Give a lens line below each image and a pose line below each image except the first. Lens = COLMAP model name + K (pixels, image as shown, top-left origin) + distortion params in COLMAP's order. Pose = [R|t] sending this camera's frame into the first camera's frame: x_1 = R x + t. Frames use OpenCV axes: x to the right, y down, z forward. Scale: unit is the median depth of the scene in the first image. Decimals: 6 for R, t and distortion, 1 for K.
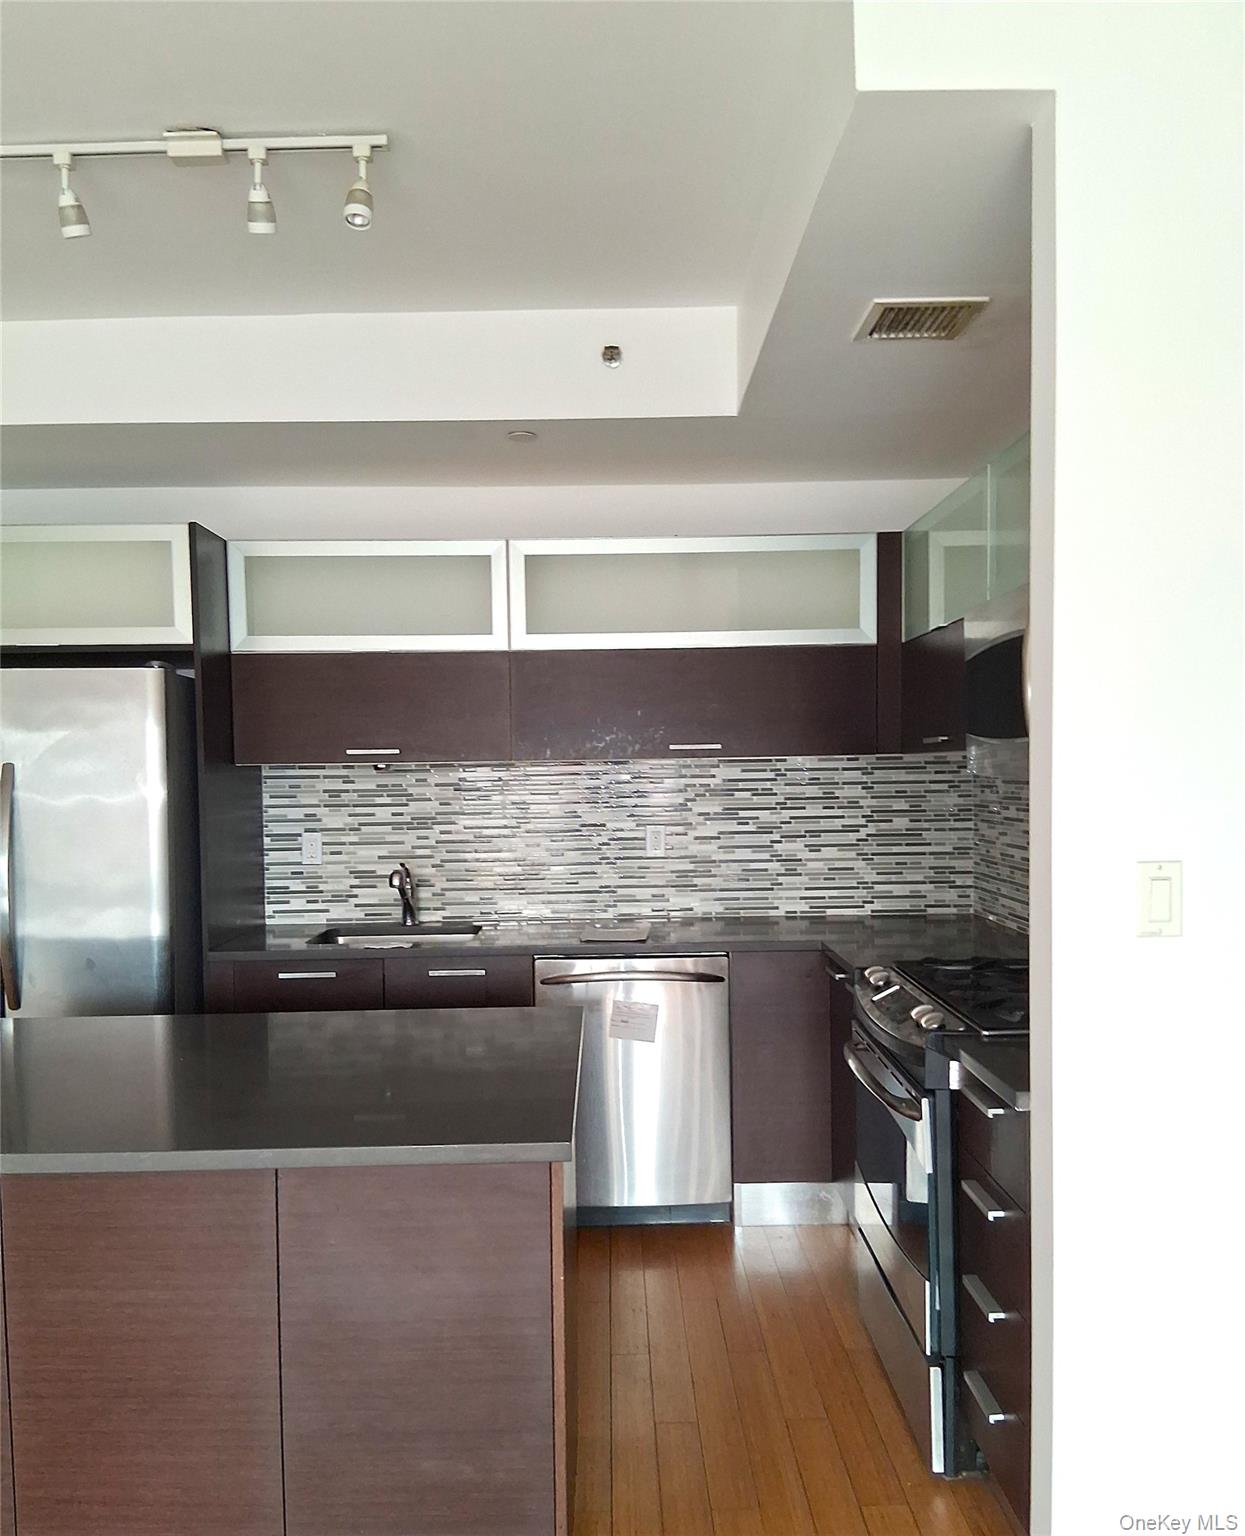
lens RADIAL K [[1276.3, 0, 616.1], [0, 1276.3, 825.2], [0, 0, 1]] dist [0.104627, -0.178702]
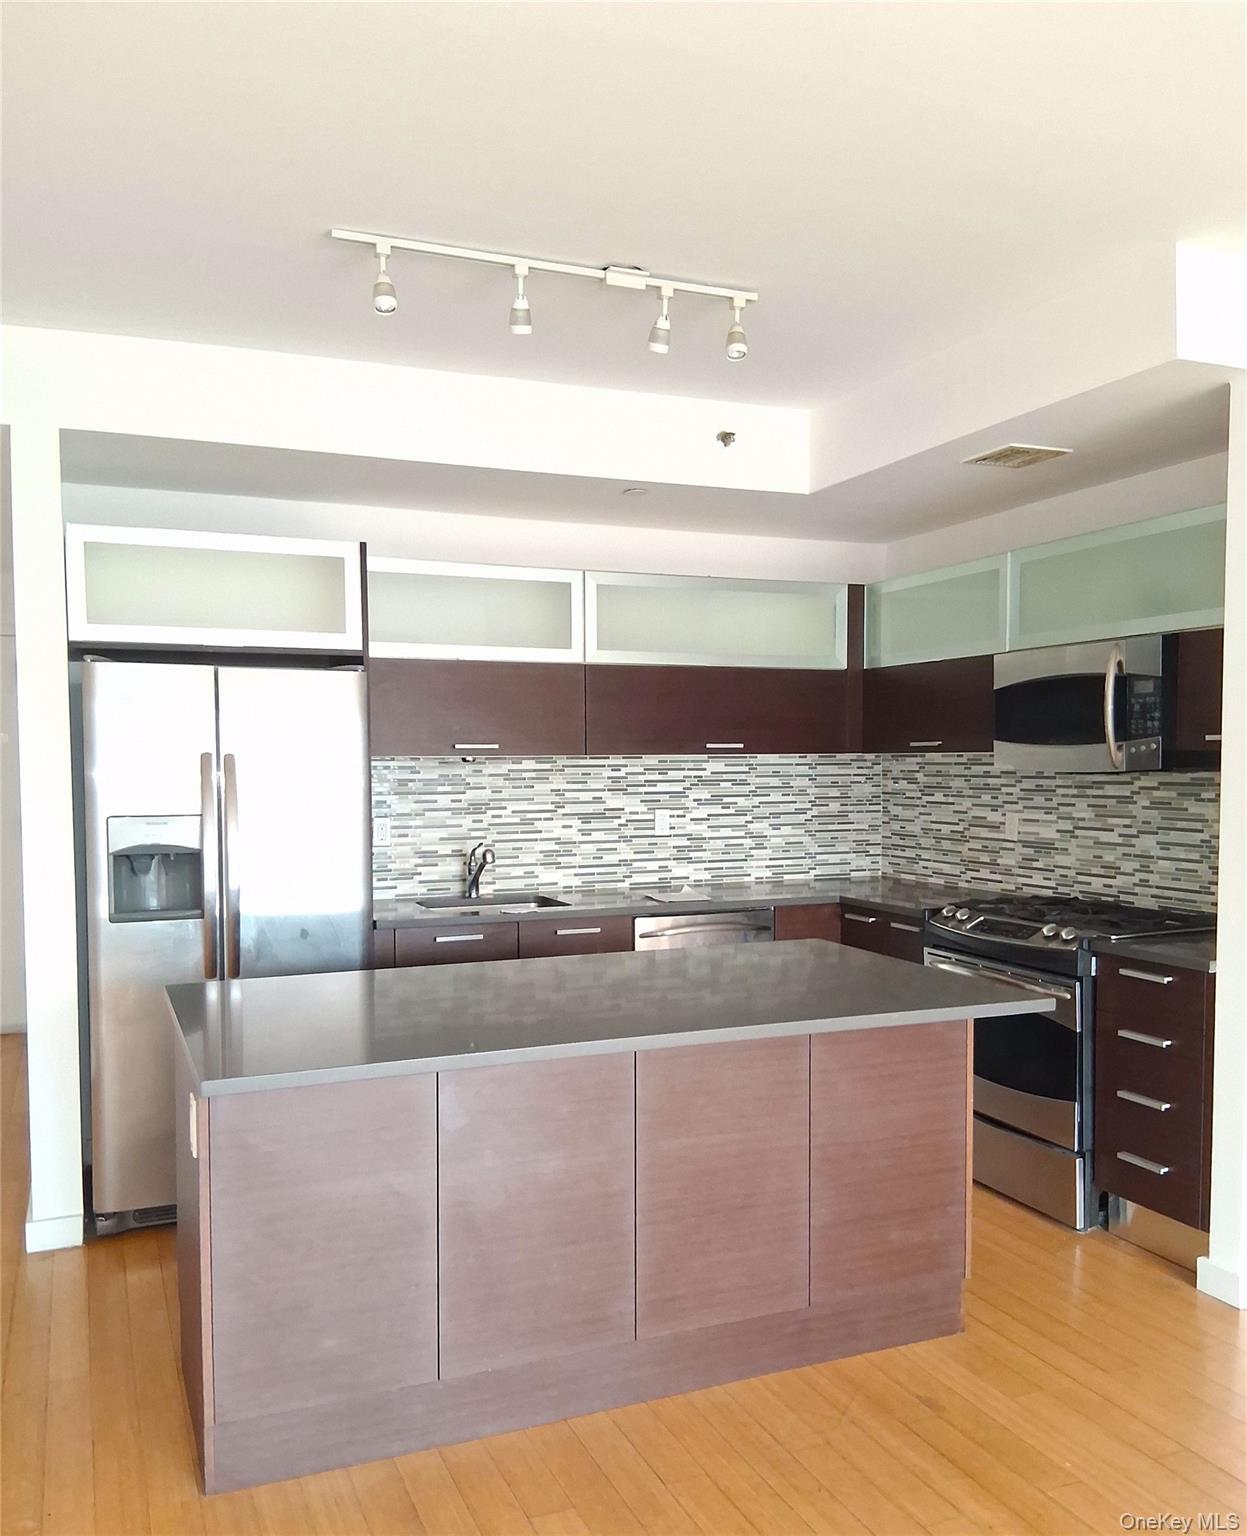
lens RADIAL K [[1282.4, 0, 622.5], [0, 1282.4, 831.3], [0, 0, 1]] dist [0.078280, -0.149419]
pose [[0.922921, -0.011563, 0.384815, -0.473778], [0.007825, 0.999906, 0.011278, 0.006823], [-0.384909, -0.007398, 0.922925, -0.111871]]
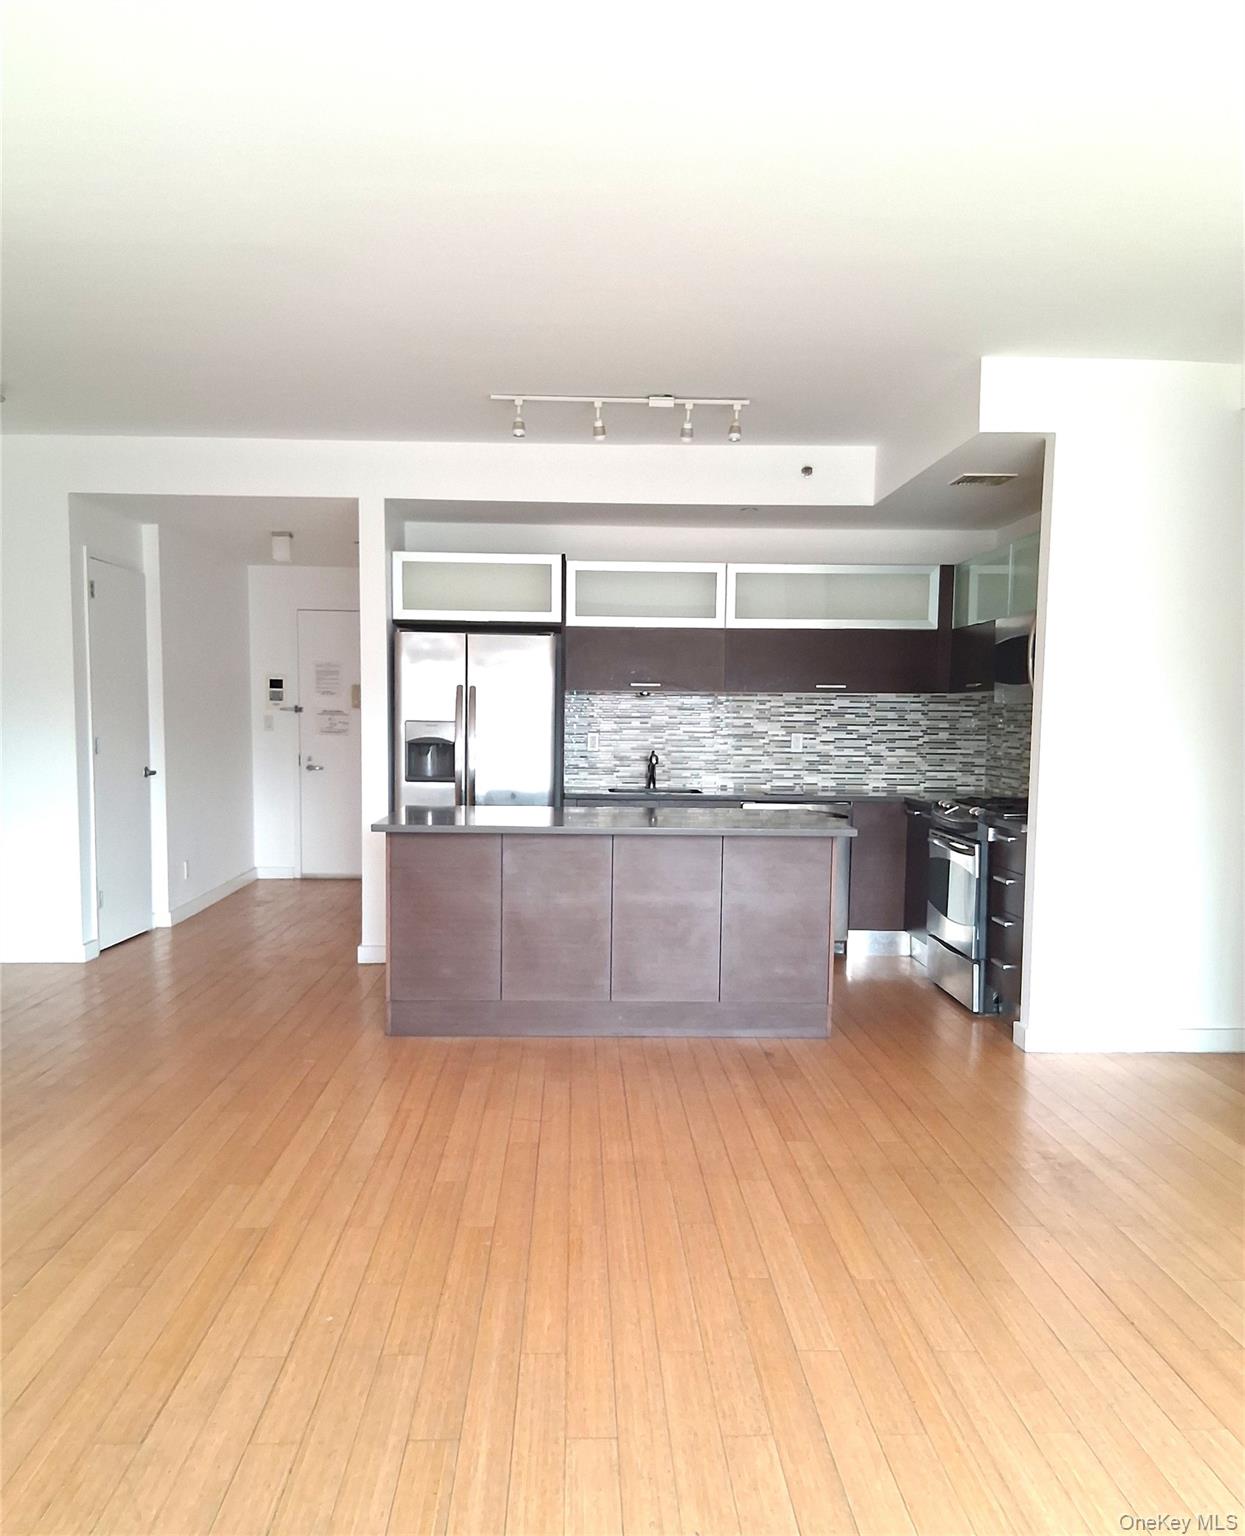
lens RADIAL K [[1307.2, 0, 602.9], [0, 1307.2, 824.4], [0, 0, 1]] dist [0.117195, -0.164397]
pose [[0.999408, 0.024534, 0.024100, -0.262435], [-0.025450, 0.998936, 0.038462, 0.059748], [-0.023131, -0.039053, 0.998969, -0.716358]]
